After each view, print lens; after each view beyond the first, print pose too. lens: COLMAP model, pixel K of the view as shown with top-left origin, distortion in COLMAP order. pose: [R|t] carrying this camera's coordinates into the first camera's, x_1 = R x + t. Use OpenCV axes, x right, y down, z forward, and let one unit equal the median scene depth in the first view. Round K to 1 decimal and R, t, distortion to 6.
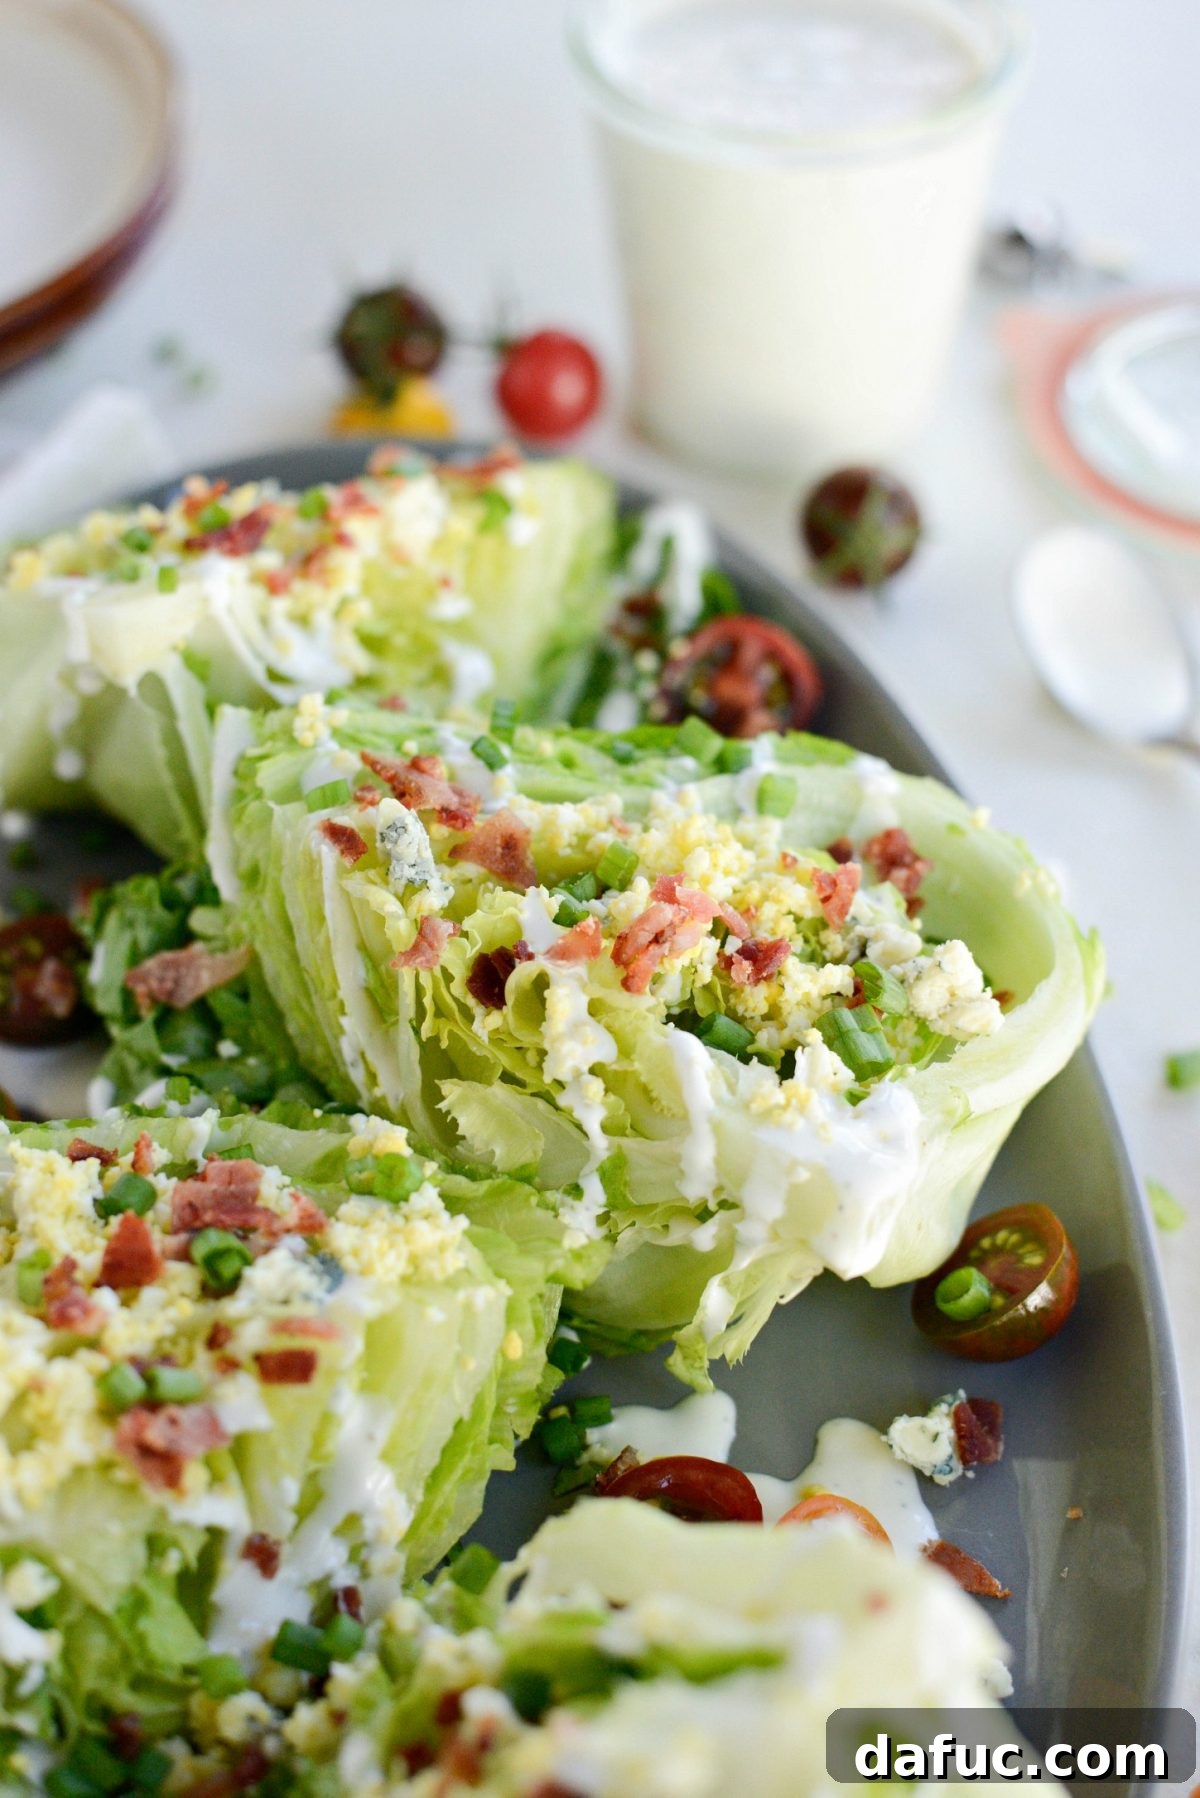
lens RADIAL K [[2863.8, 0, 614.2], [0, 2863.8, 896.0], [0, 0, 1]] dist [-0.154235, 0.000000]
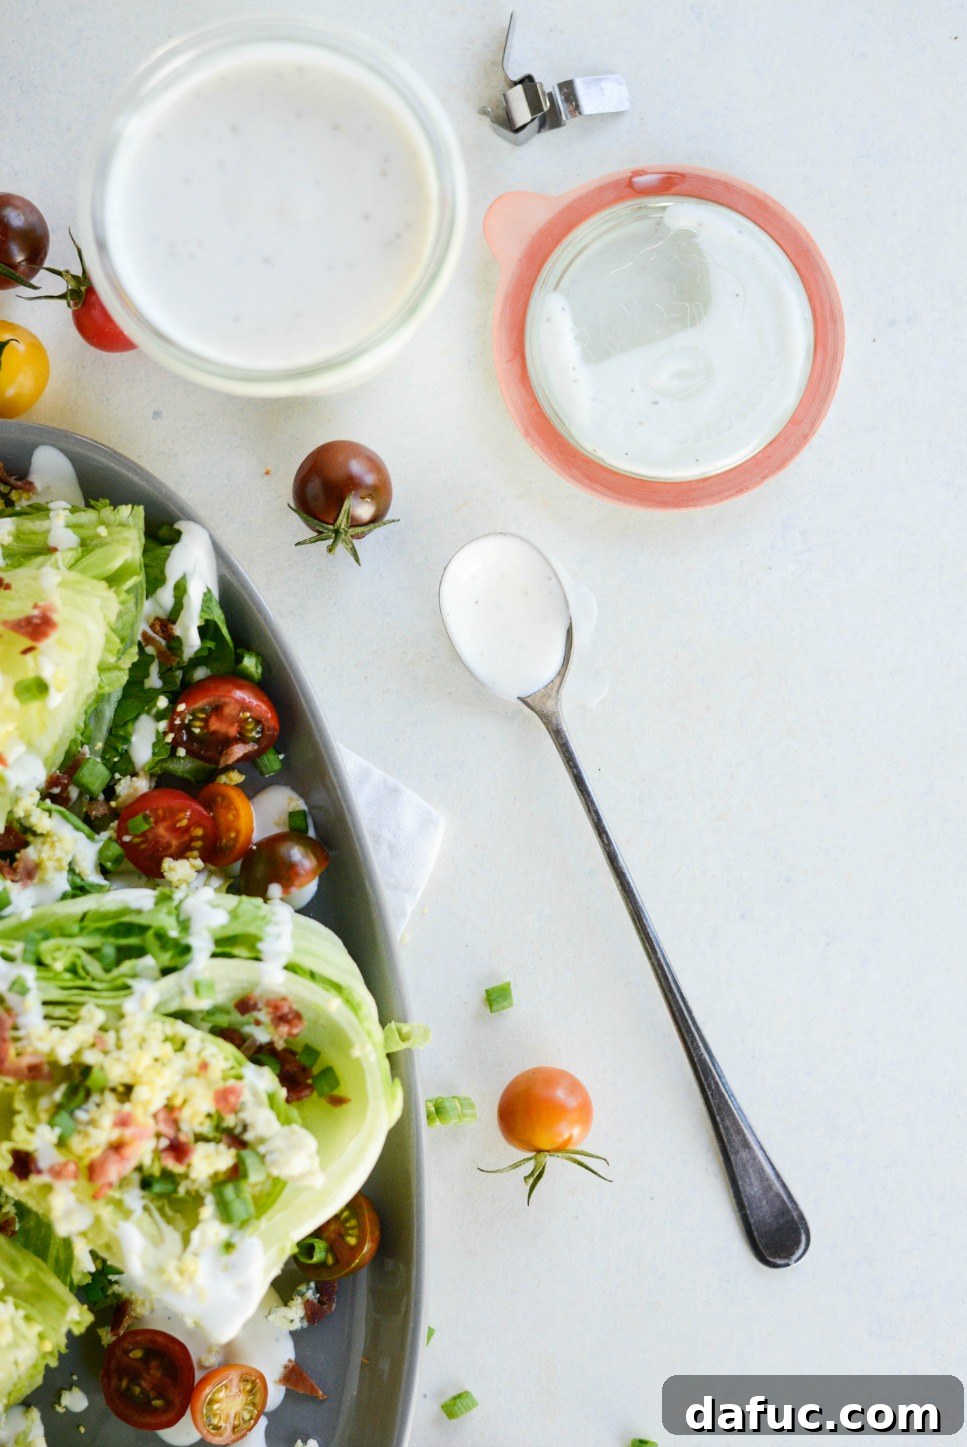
lens RADIAL K [[2304.7, 0, 498.3], [0, 2304.7, 689.3], [0, 0, 1]] dist [-0.154235, 0.000000]
pose [[0.999048, 0.042204, -0.011033, 0.245273], [-0.023638, 0.736316, 0.676224, -1.108503], [0.036663, -0.675320, 0.736613, 0.195992]]
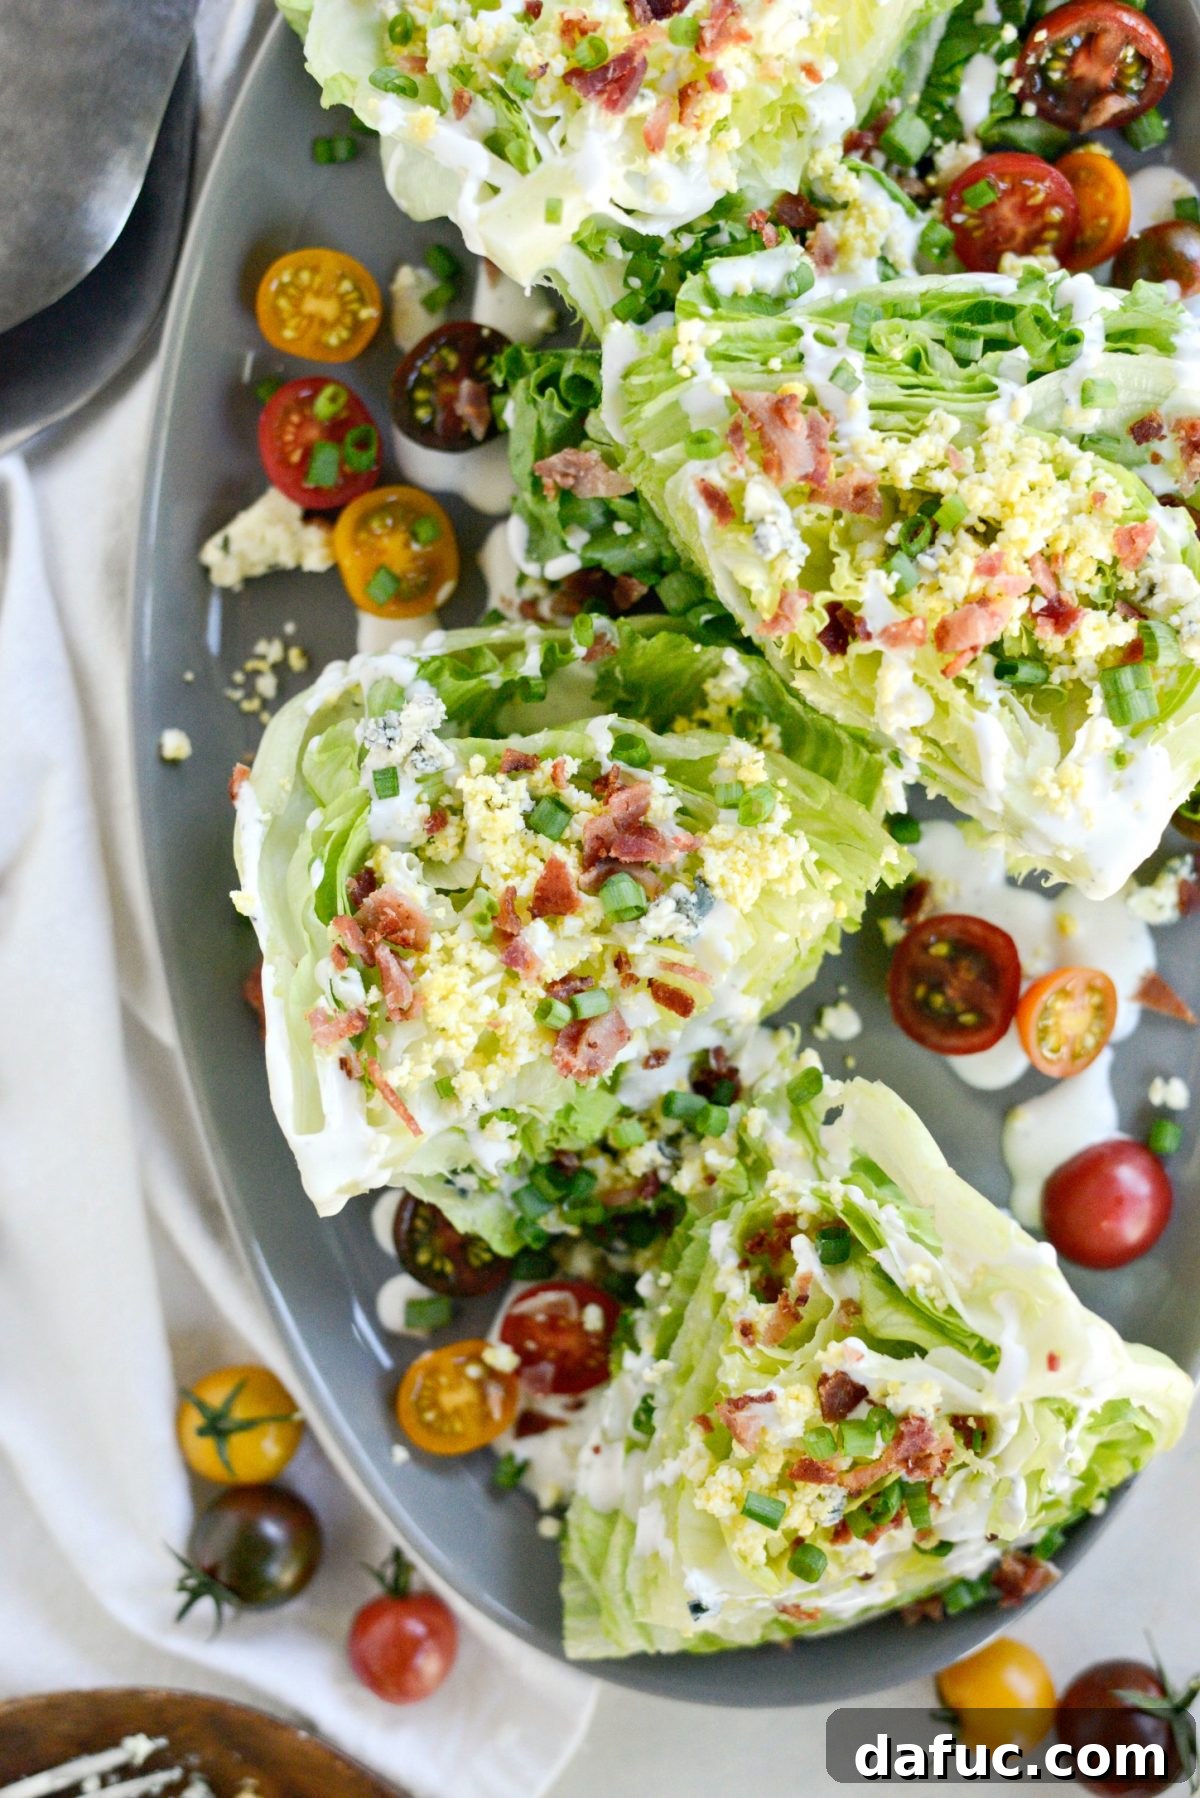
lens RADIAL K [[2863.8, 0, 559.9], [0, 2863.8, 924.7], [0, 0, 1]] dist [-0.154235, 0.000000]
pose [[0.989623, 0.075648, -0.122162, -0.001469], [0.042007, 0.660730, 0.749447, -0.805928], [0.137410, -0.746802, 0.650696, 0.095014]]
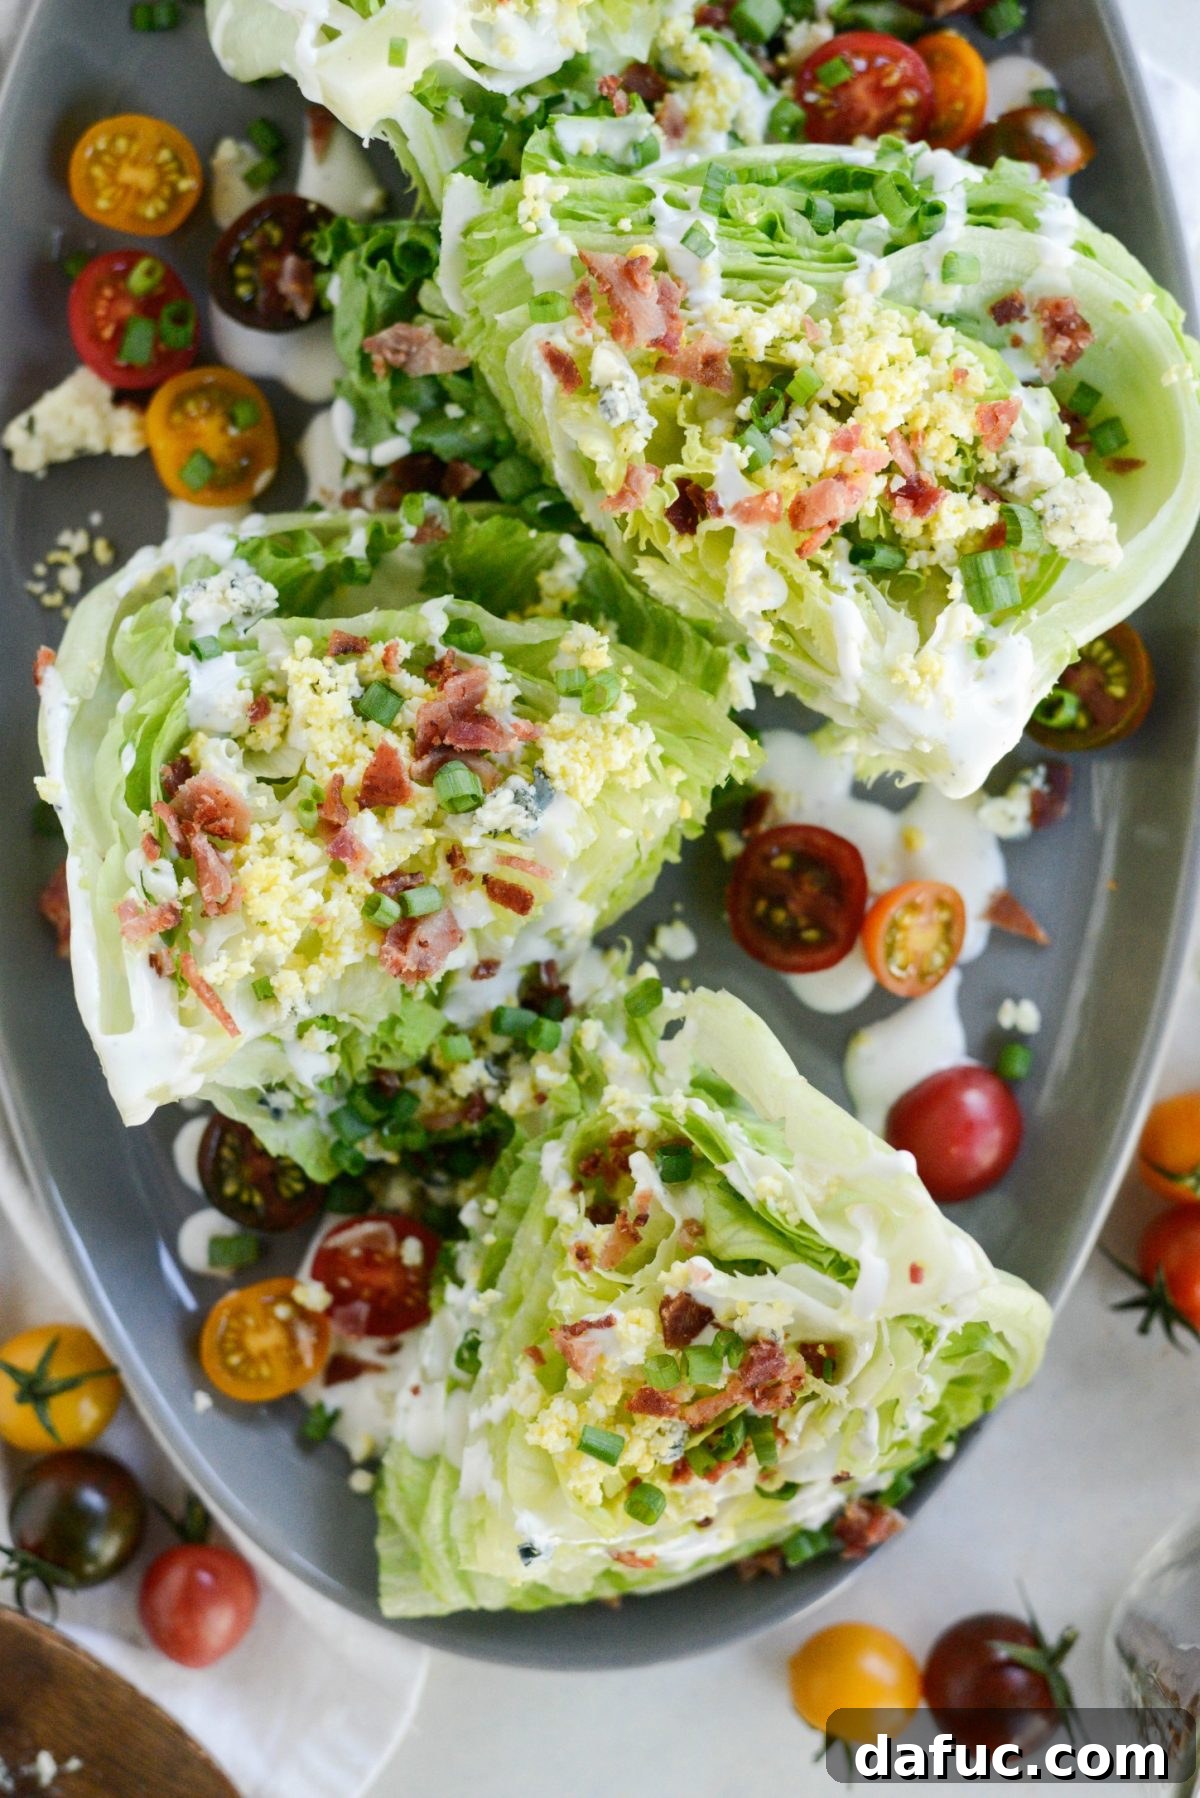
lens RADIAL K [[2863.8, 0, 593.2], [0, 2863.8, 907.3], [0, 0, 1]] dist [-0.154235, 0.000000]
pose [[0.996186, 0.083071, -0.026687, -0.035900], [-0.037613, 0.684839, 0.727723, -0.699181], [0.078729, -0.723944, 0.685352, 0.086191]]
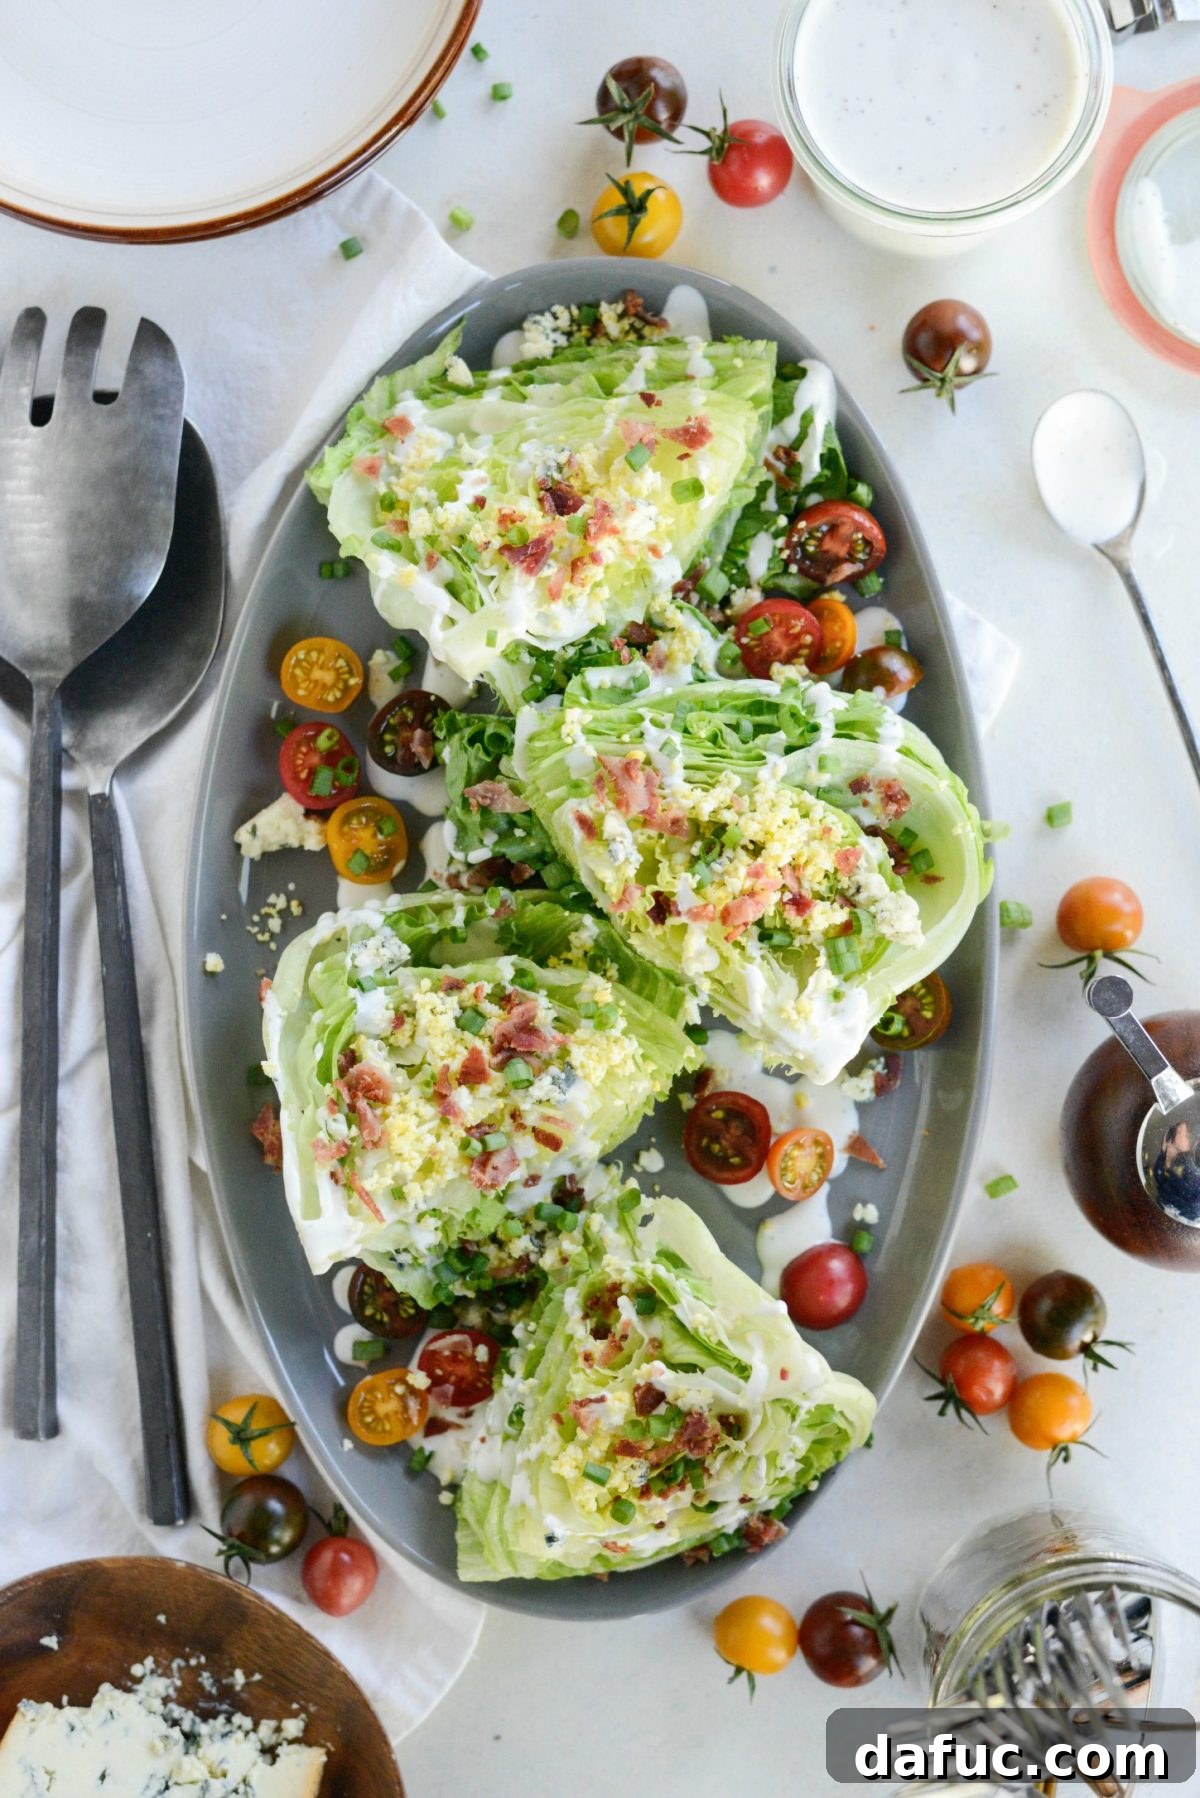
lens RADIAL K [[2765.0, 0, 596.0], [0, 2765.0, 903.1], [0, 0, 1]] dist [-0.139524, 0.000000]
pose [[0.994014, 0.102093, -0.038895, -0.013161], [-0.045673, 0.711738, 0.700959, -1.272165], [0.099246, -0.694986, 0.712141, -0.325338]]
